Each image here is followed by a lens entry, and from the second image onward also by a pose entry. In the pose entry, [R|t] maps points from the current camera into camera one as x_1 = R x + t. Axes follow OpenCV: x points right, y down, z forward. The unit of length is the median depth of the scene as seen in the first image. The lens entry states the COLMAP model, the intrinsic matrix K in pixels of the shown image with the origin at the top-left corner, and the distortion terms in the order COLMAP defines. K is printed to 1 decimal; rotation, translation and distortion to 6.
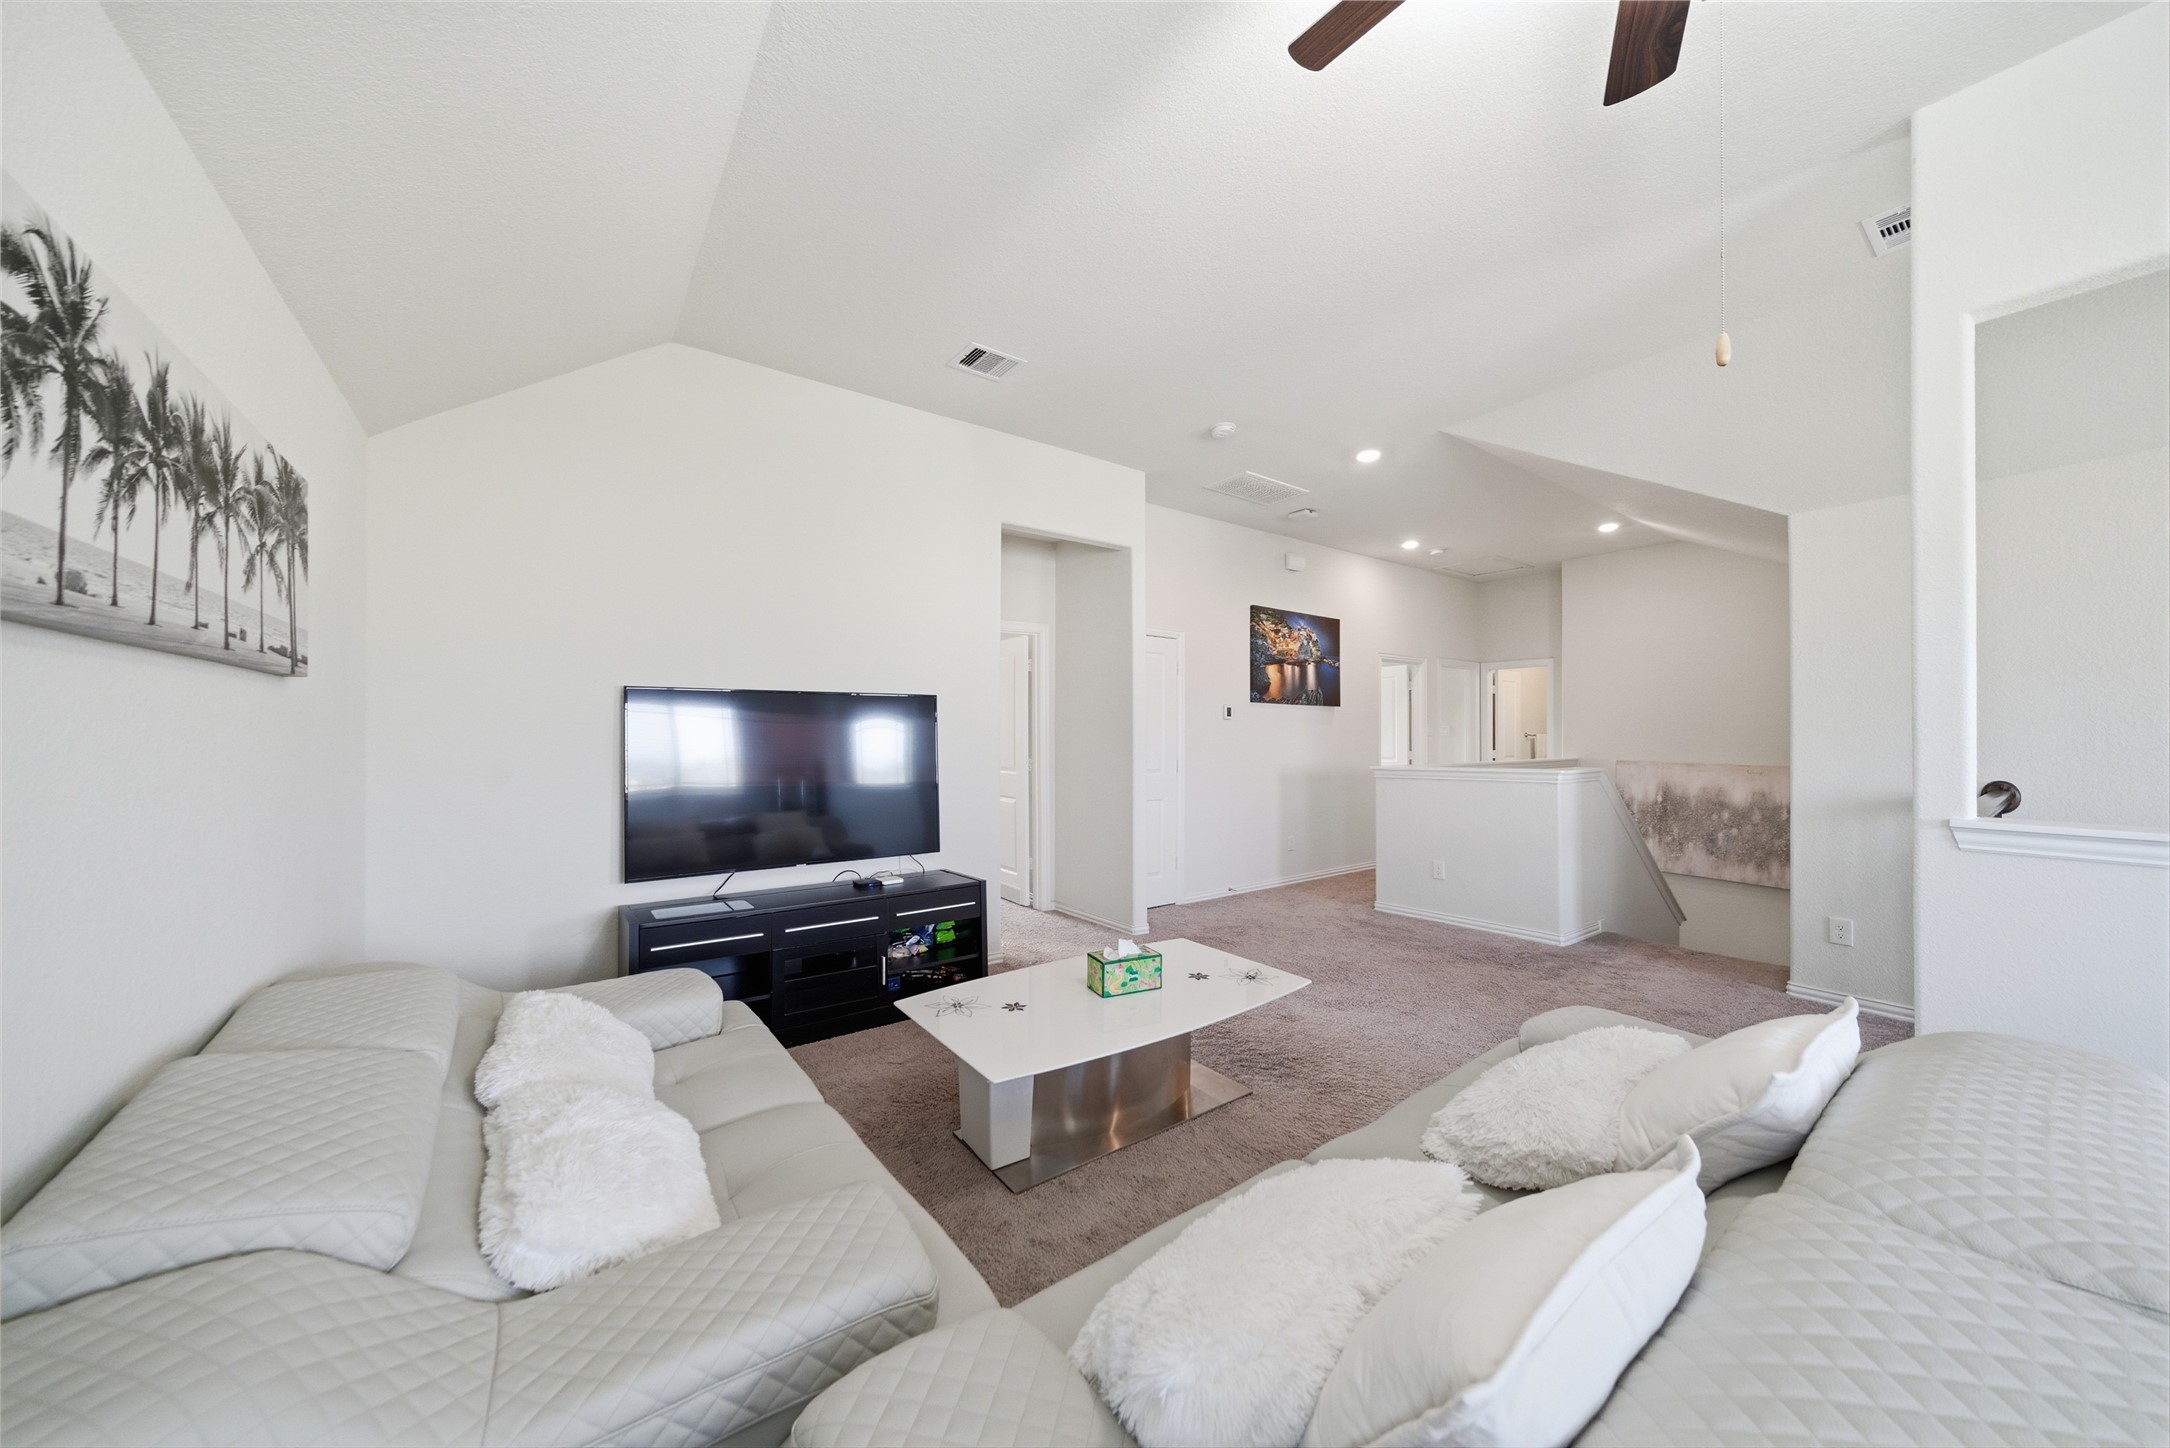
lens RADIAL K [[750.8, 0, 1087.4], [0, 750.8, 726.1], [0, 0, 1]] dist [0.003588, 0.000322]
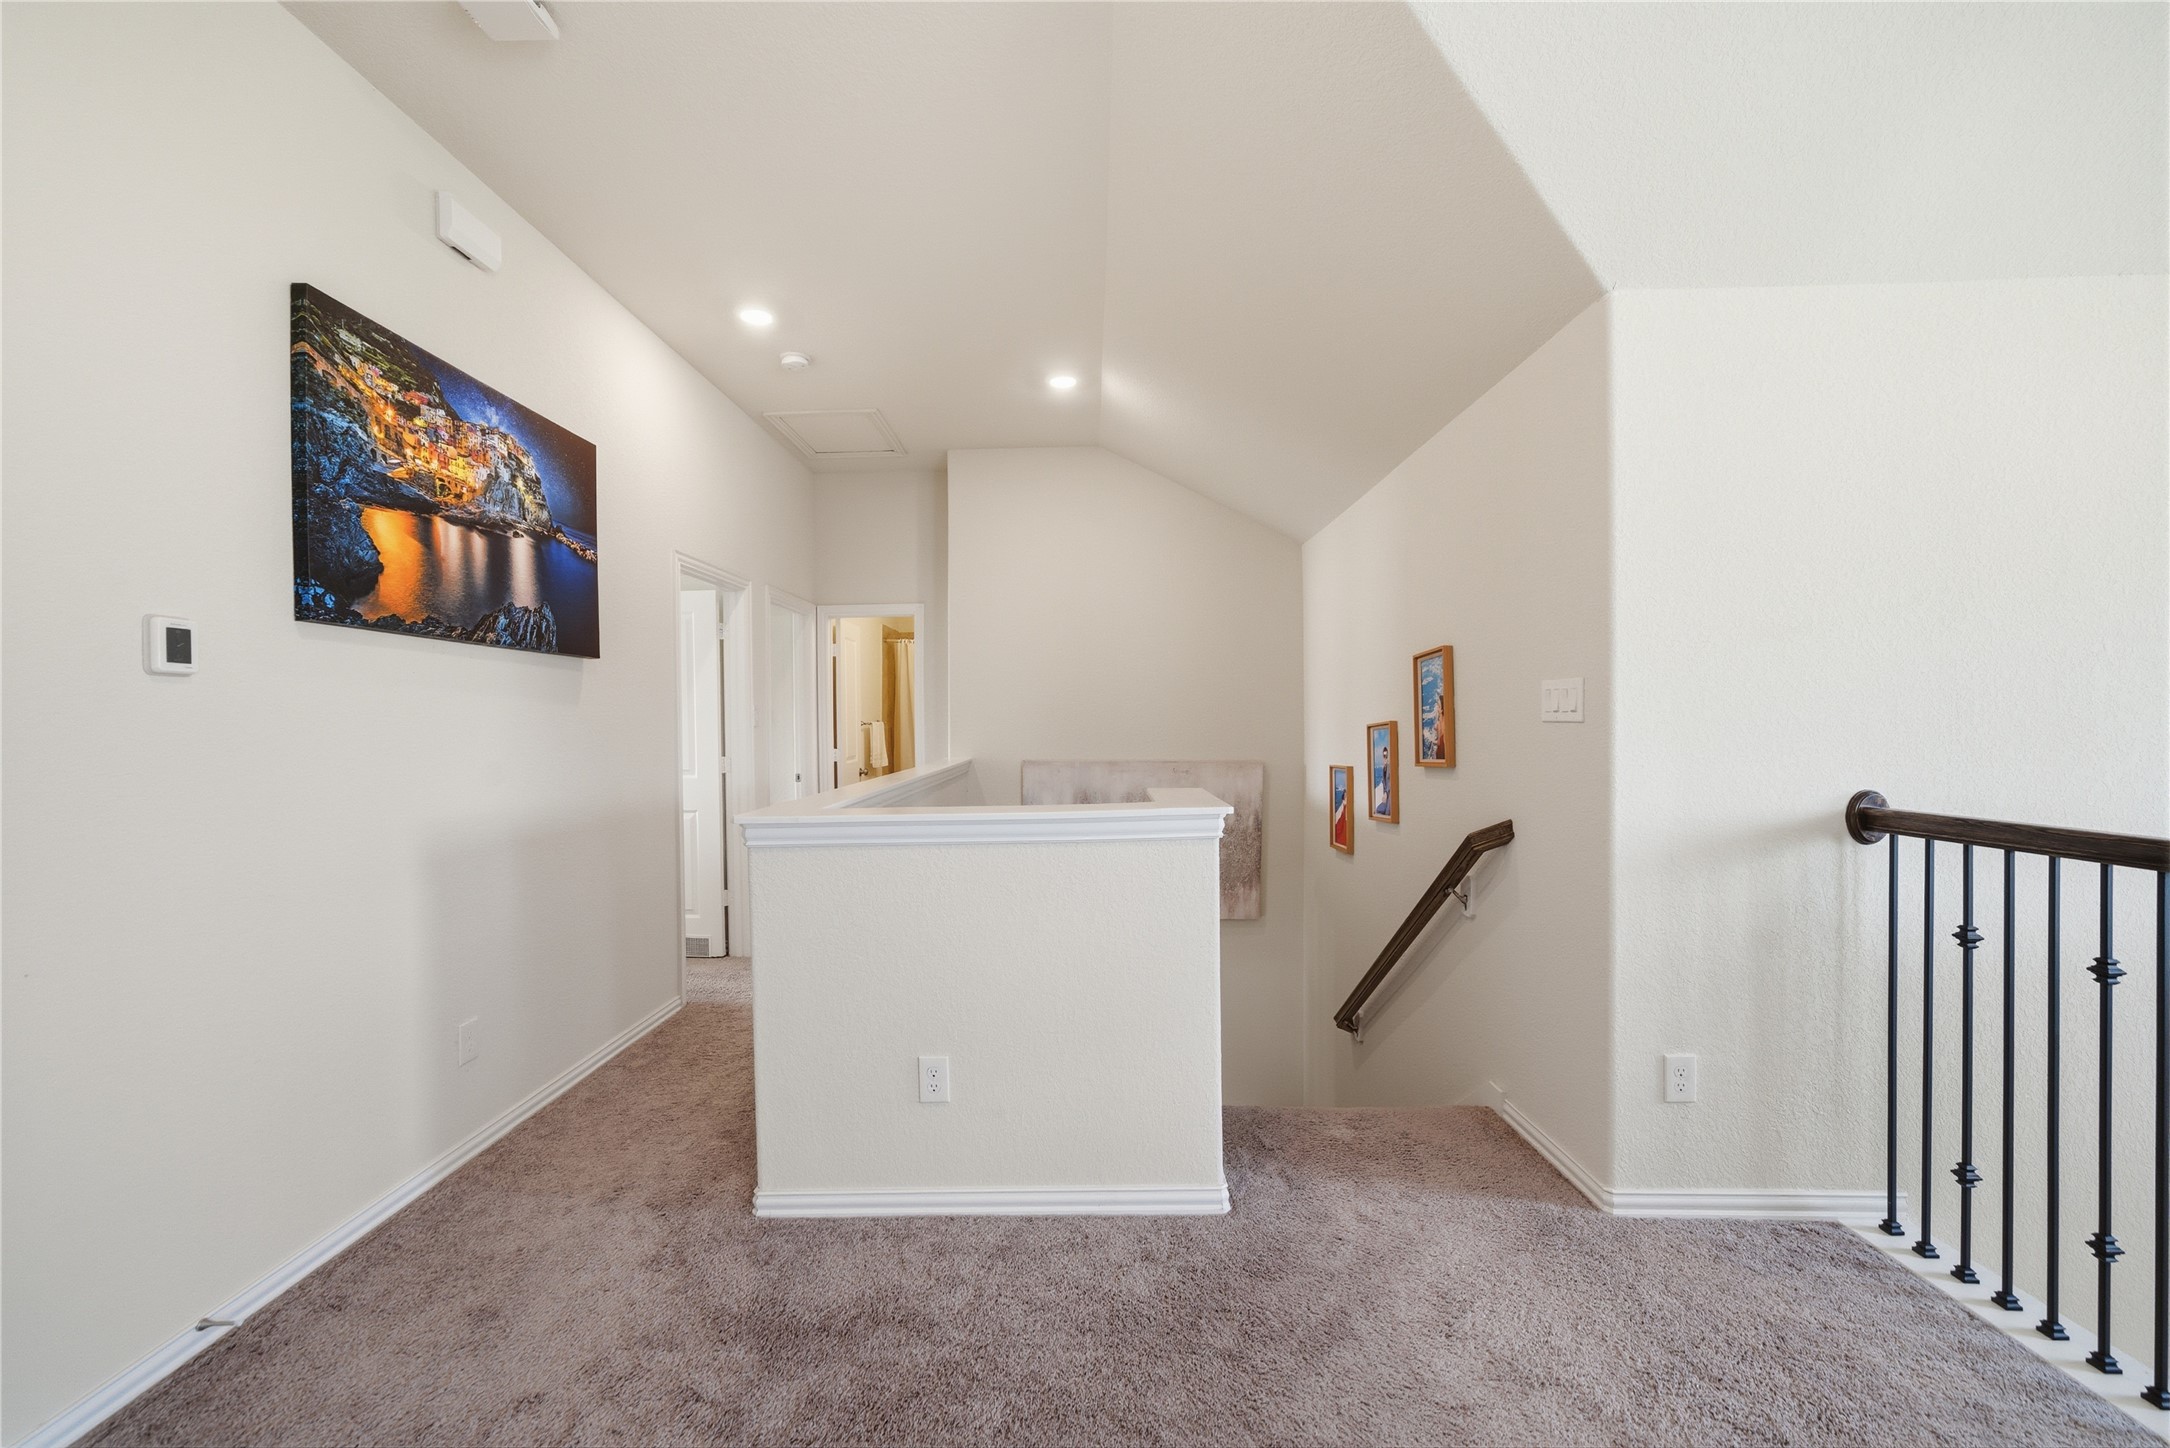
lens RADIAL K [[871.4, 0, 1080.6], [0, 871.4, 730.8], [0, 0, 1]] dist [0.001920, 0.000272]
pose [[0.620497, -0.016265, 0.784040, 0.134415], [0.001951, 0.999814, 0.019197, 0.004477], [-0.784207, -0.010382, 0.620413, 0.531687]]
